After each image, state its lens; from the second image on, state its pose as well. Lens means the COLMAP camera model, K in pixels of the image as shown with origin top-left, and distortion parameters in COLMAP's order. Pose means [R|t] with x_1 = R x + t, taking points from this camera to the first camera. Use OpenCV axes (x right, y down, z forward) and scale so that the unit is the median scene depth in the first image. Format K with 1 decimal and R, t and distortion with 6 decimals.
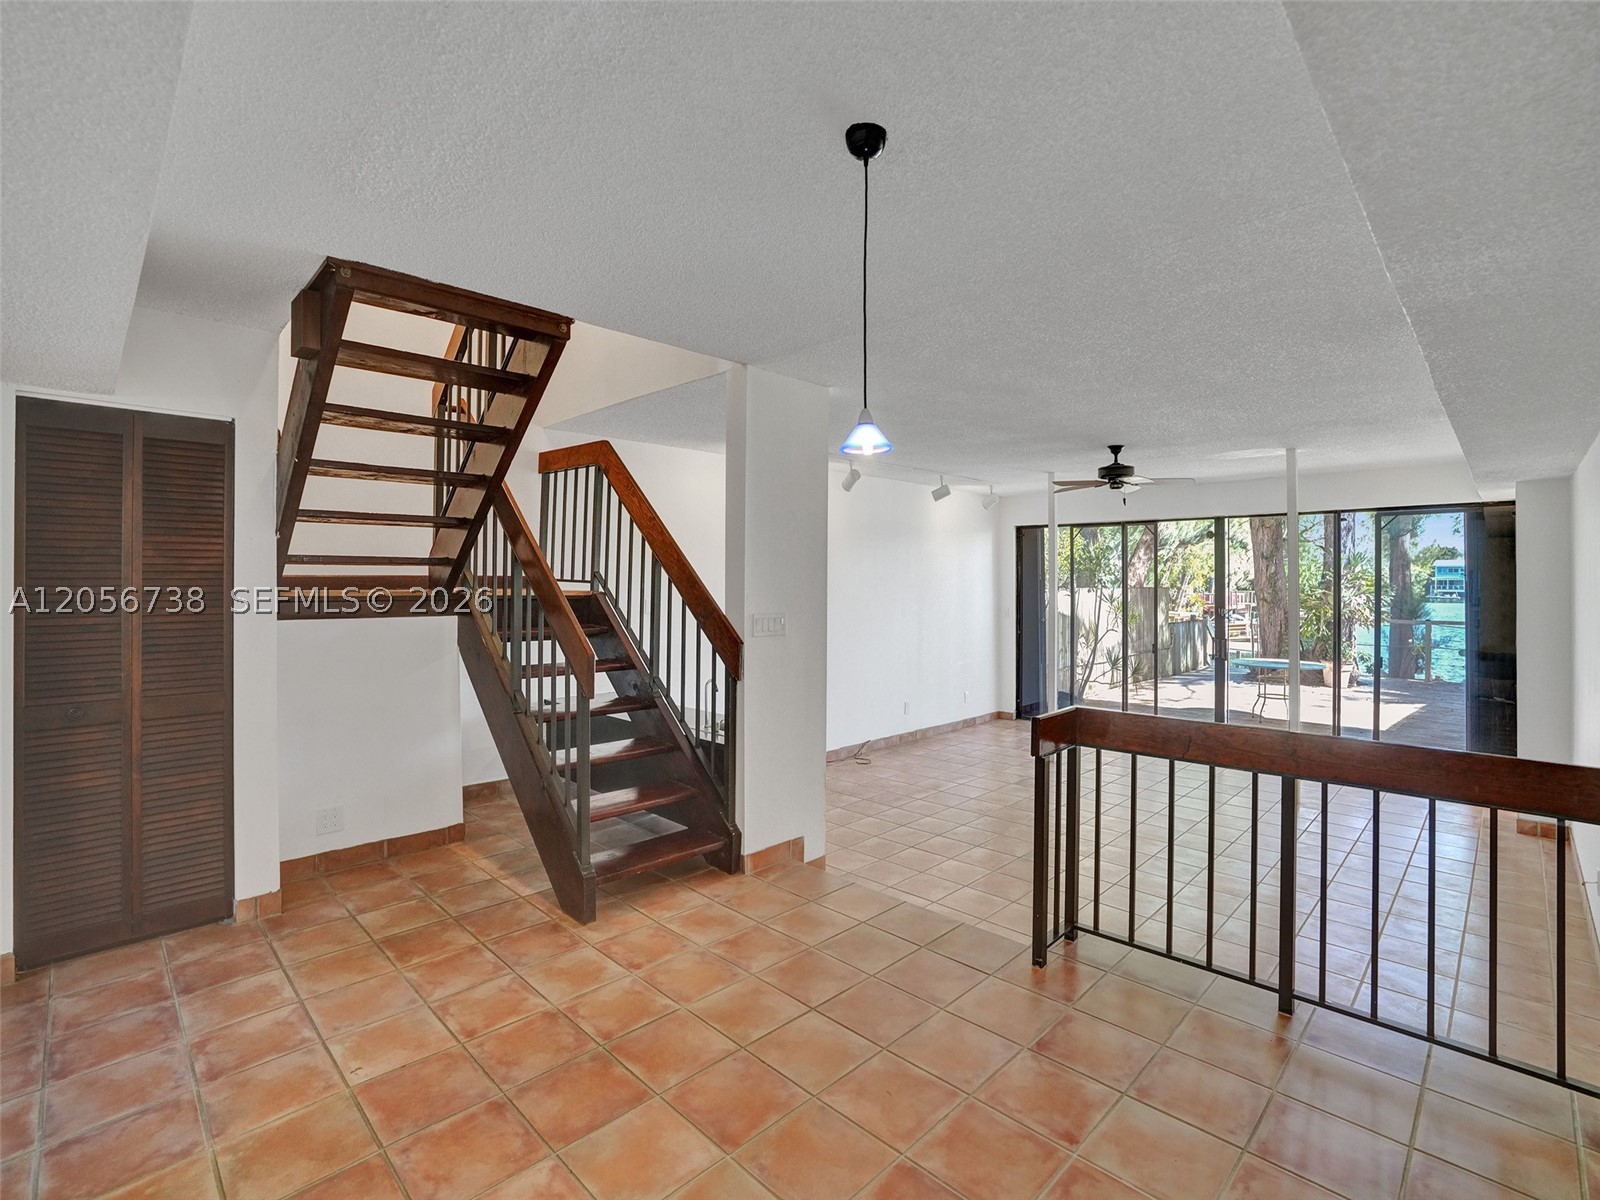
lens RADIAL K [[750.2, 0, 818.0], [0, 750.2, 593.5], [0, 0, 1]] dist [-0.050938, 0.021534]
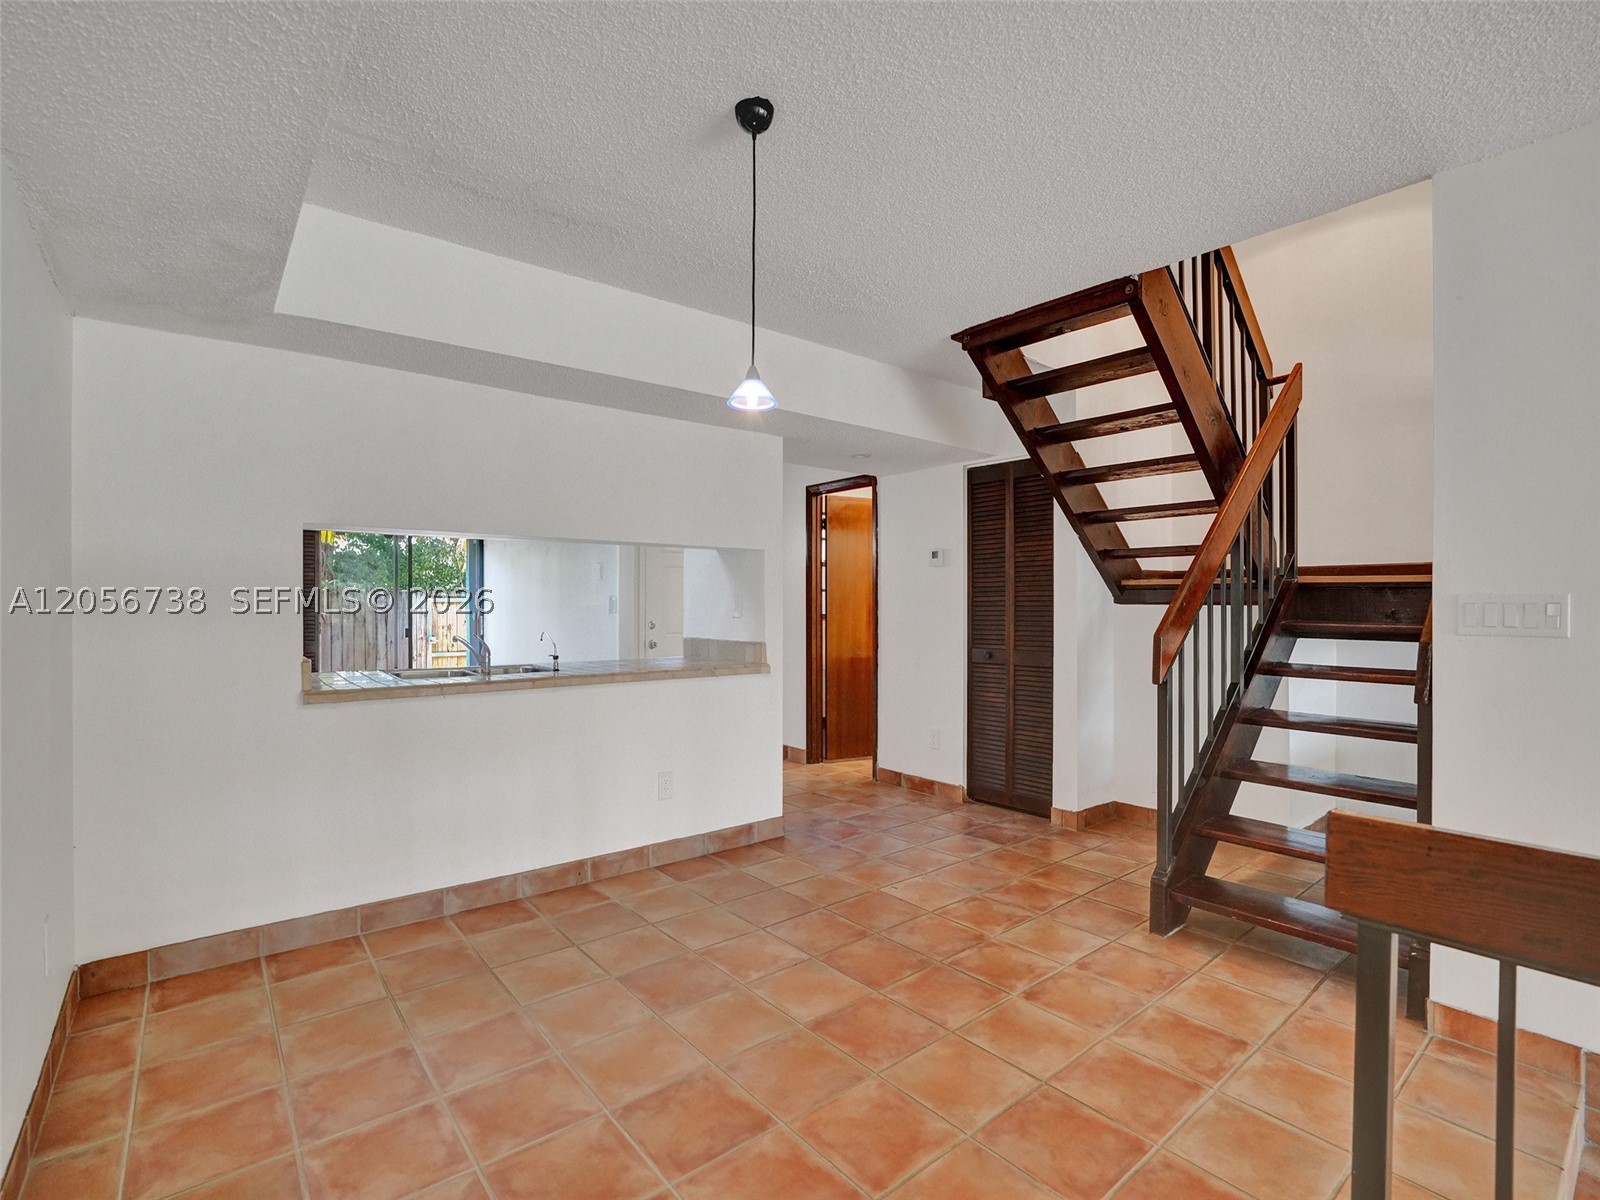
lens RADIAL K [[754.4, 0, 789.9], [0, 754.4, 631.6], [0, 0, 1]] dist [-0.066201, 0.035116]
pose [[-0.108400, 0.031774, -0.993599, 0.704710], [-0.013675, 0.999347, 0.033449, 0.060737], [0.994013, 0.017214, -0.107895, 0.737174]]
